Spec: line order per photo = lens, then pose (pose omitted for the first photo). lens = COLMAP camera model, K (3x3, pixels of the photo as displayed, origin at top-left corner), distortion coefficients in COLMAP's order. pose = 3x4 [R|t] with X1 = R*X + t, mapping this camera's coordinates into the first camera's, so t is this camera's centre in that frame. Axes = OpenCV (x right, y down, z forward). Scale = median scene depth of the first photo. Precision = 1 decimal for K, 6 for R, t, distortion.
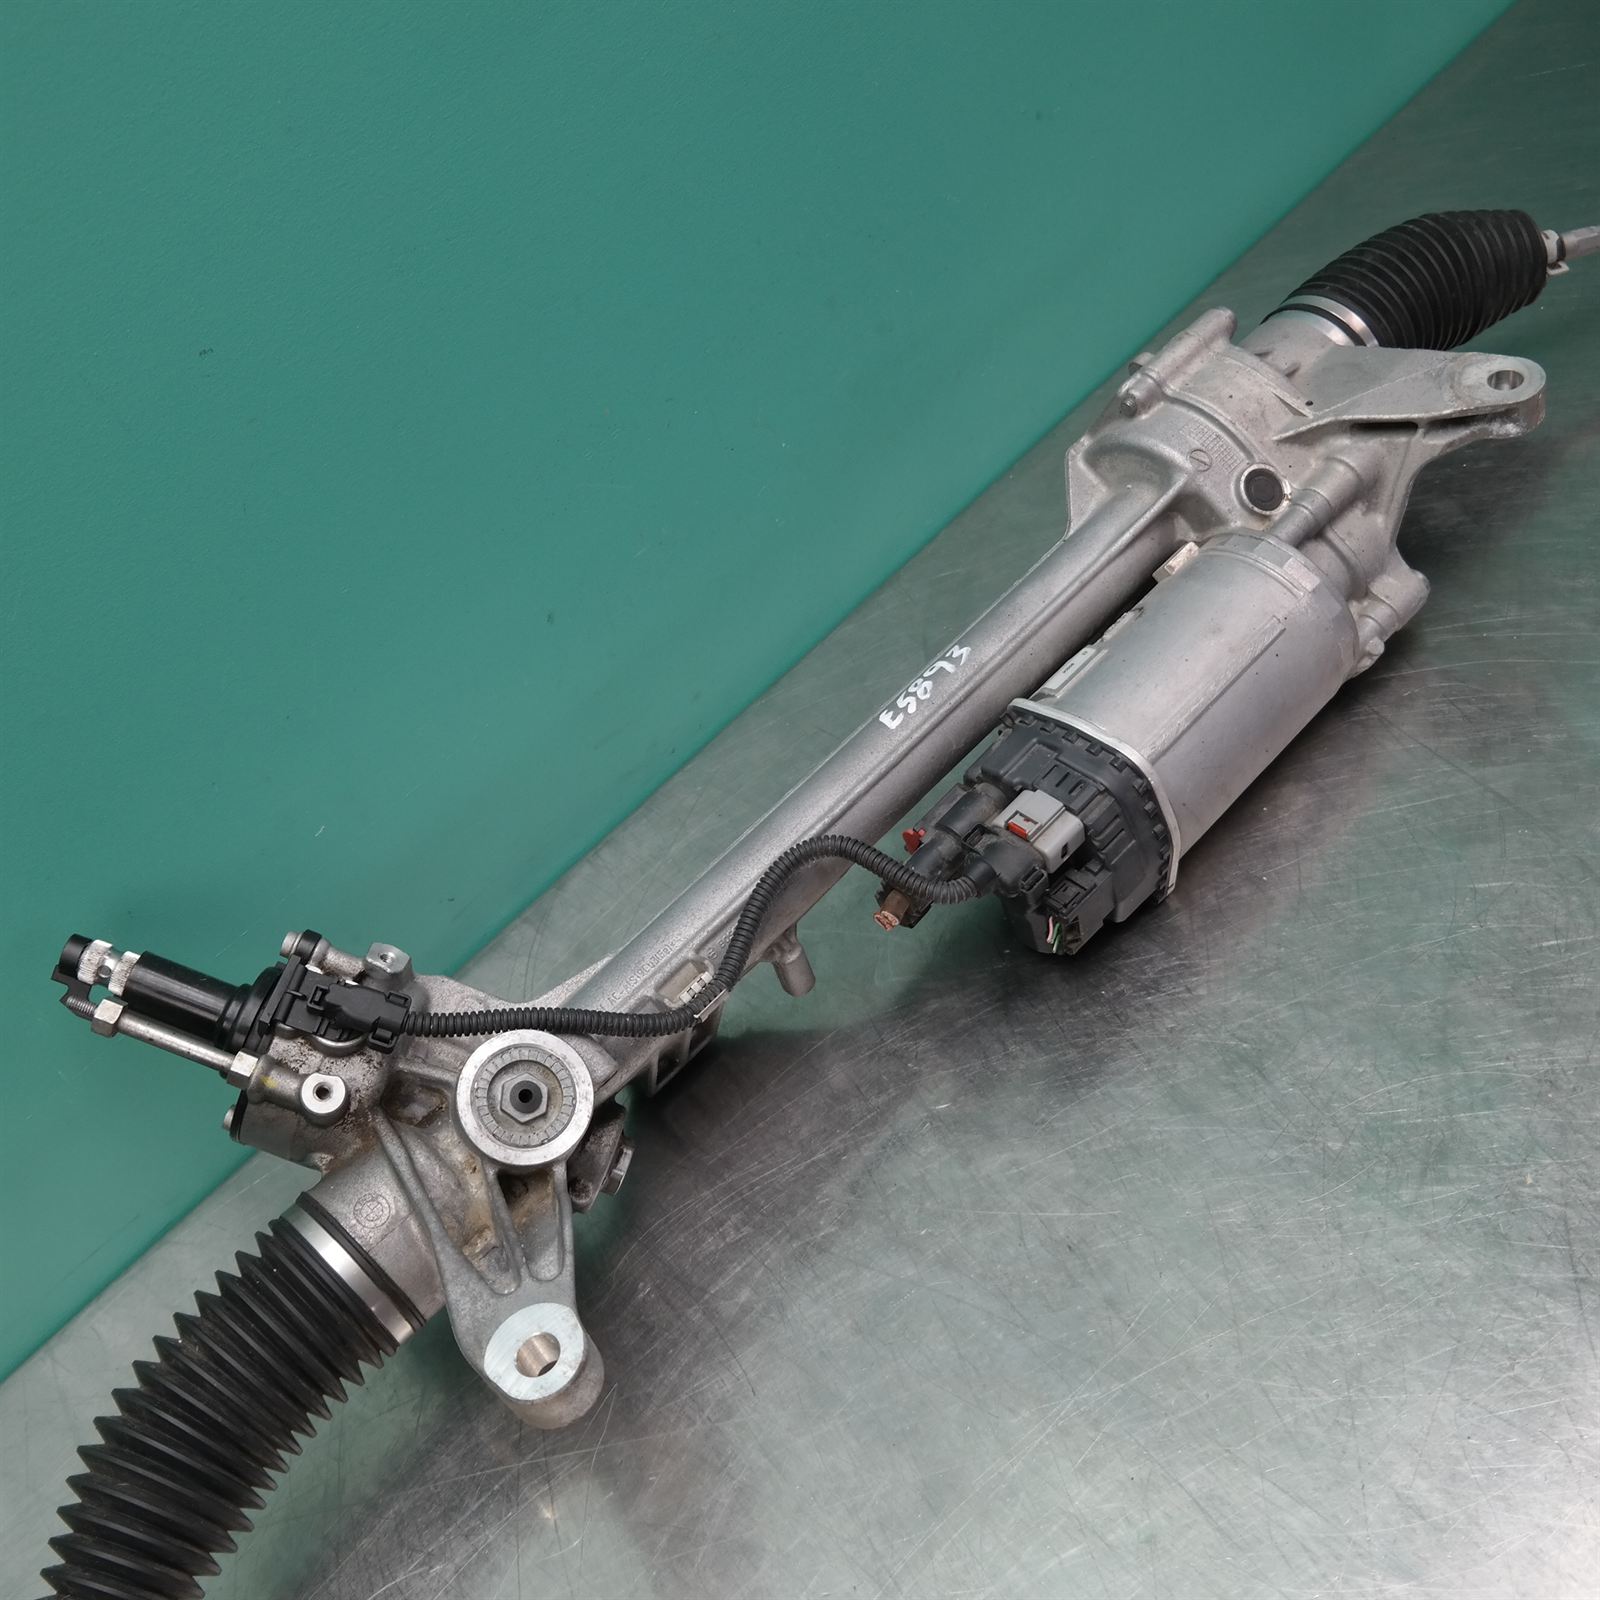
lens RADIAL K [[1893.4, 0, 800.0], [0, 1893.4, 800.0], [0, 0, 1]] dist [-0.025799, 0.107708]
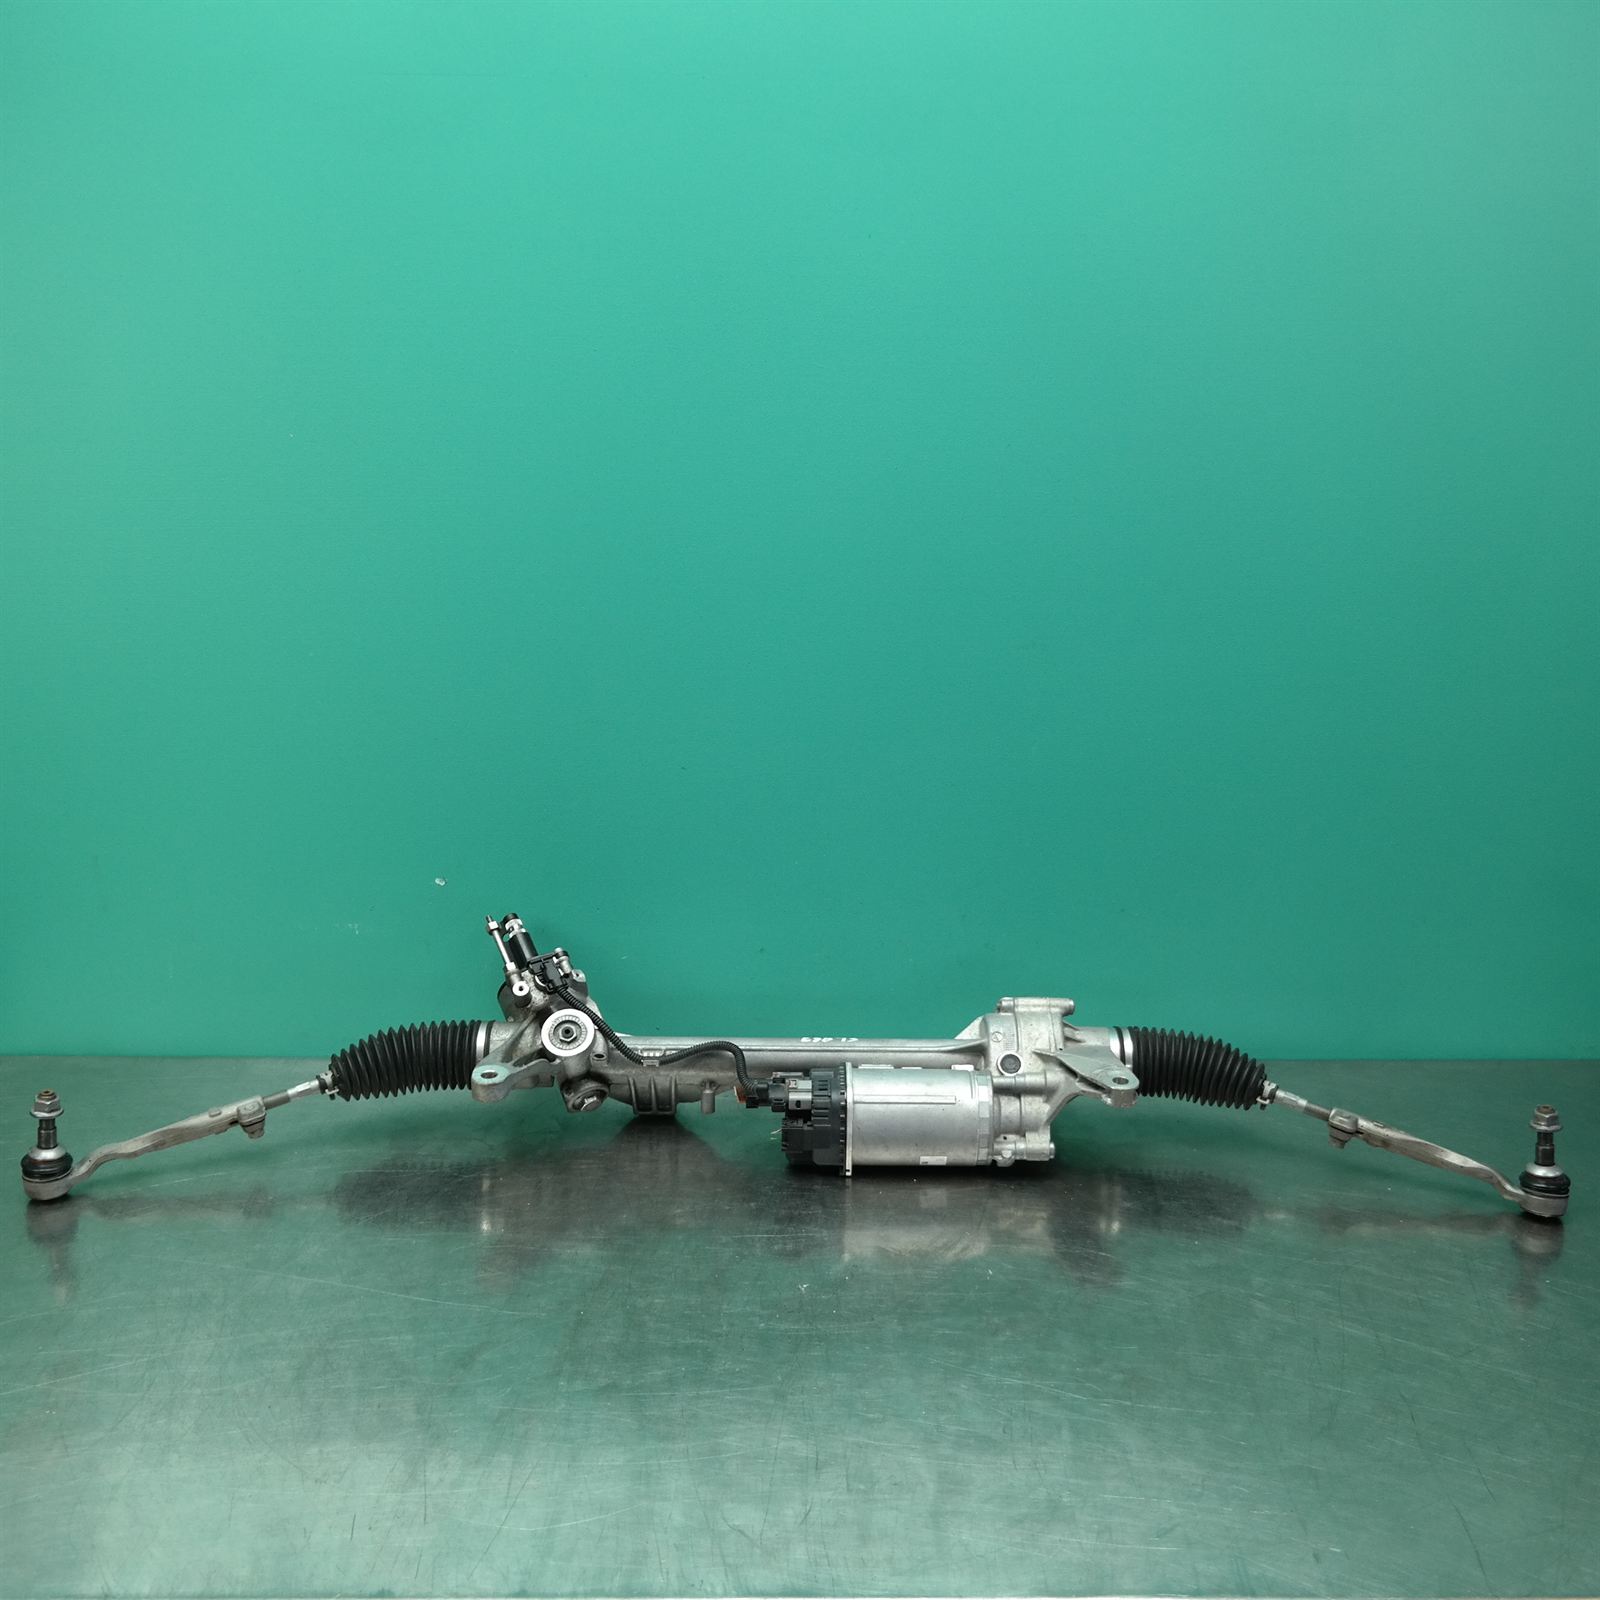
lens RADIAL K [[1893.4, 0, 800.0], [0, 1893.4, 800.0], [0, 0, 1]] dist [-0.025799, 0.107708]
pose [[0.682145, 0.466263, -0.563273, 1.372466], [-0.641068, 0.751881, -0.153969, 0.110248], [0.351725, 0.466126, 0.811798, -1.138241]]
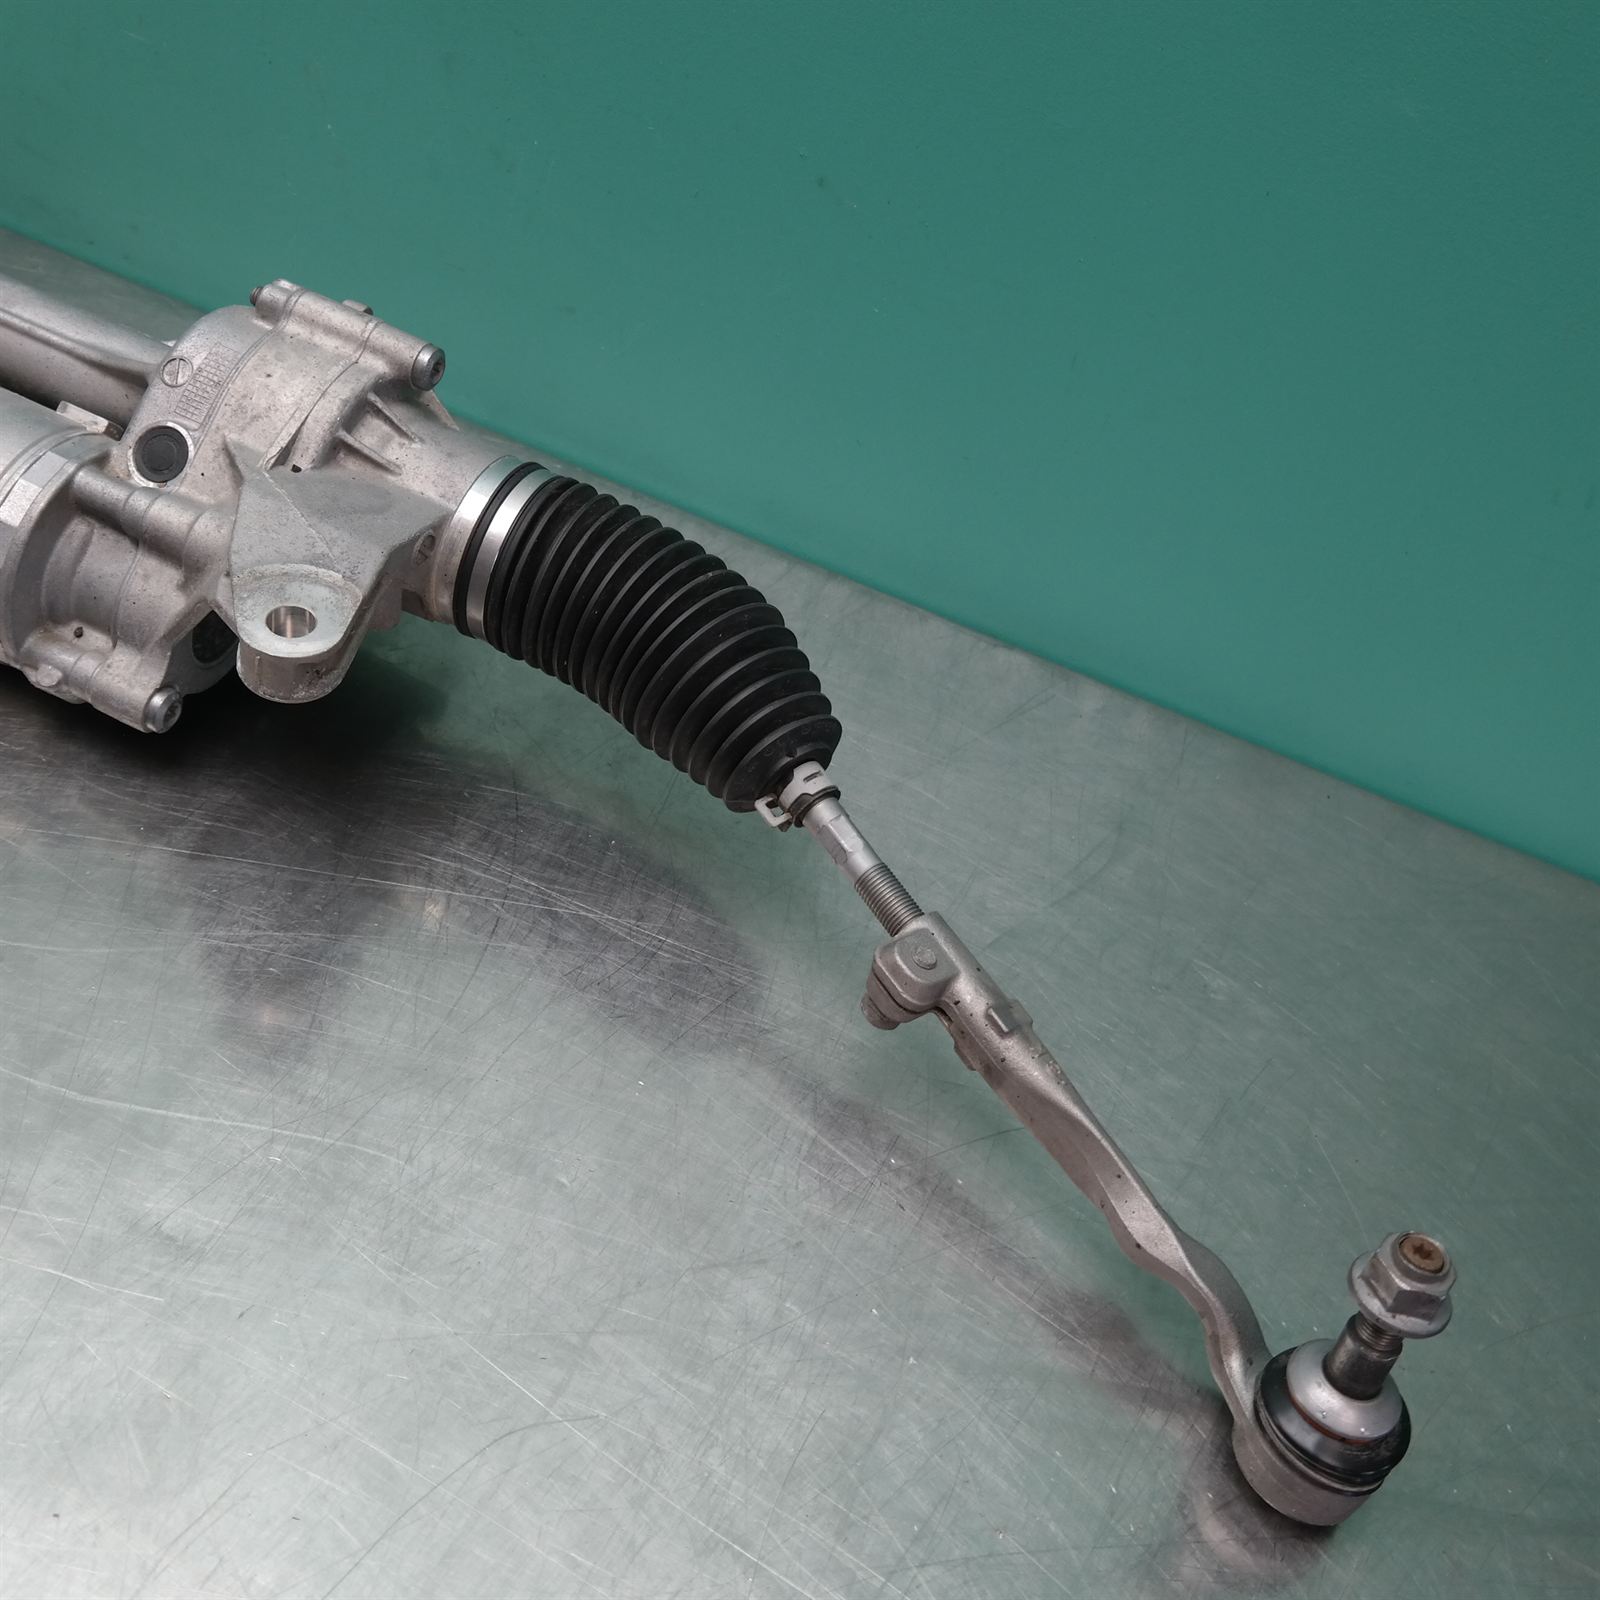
lens RADIAL K [[1893.4, 0, 800.0], [0, 1893.4, 800.0], [0, 0, 1]] dist [-0.025799, 0.107708]
pose [[0.300608, 0.860321, -0.411682, 0.920103], [-0.848738, 0.438206, 0.296006, -0.666119], [0.435061, 0.260428, 0.861916, 0.577991]]
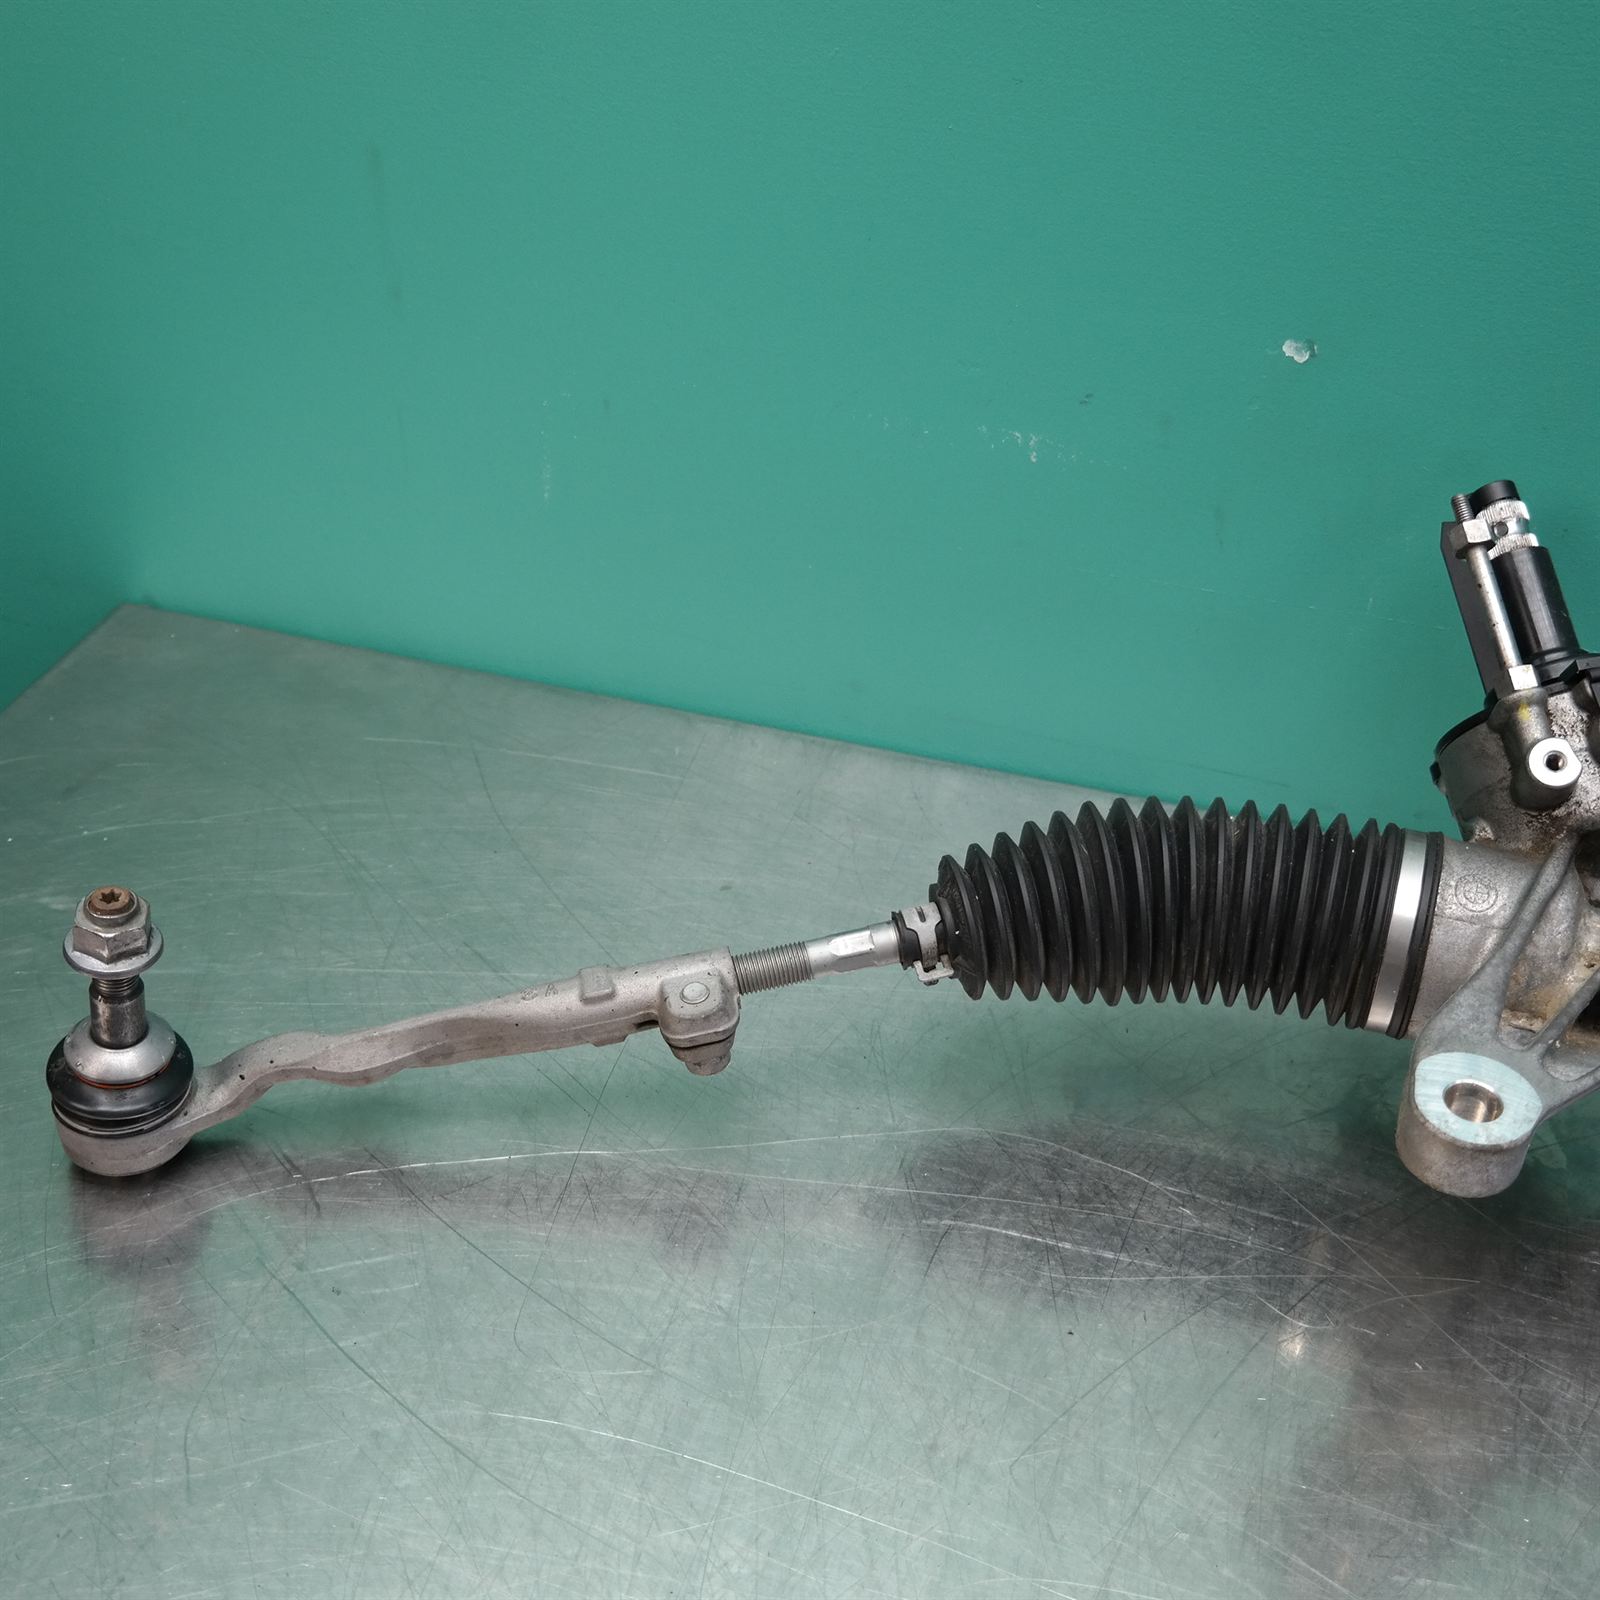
lens RADIAL K [[2198.2, 0, 800.0], [0, 2198.2, 800.0], [0, 0, 1]] dist [-0.009067, 0.084128]
pose [[0.451903, 0.723578, -0.521746, 0.116504], [-0.737437, 0.632121, 0.237929, 0.175740], [0.501967, 0.277234, 0.819250, 0.031652]]
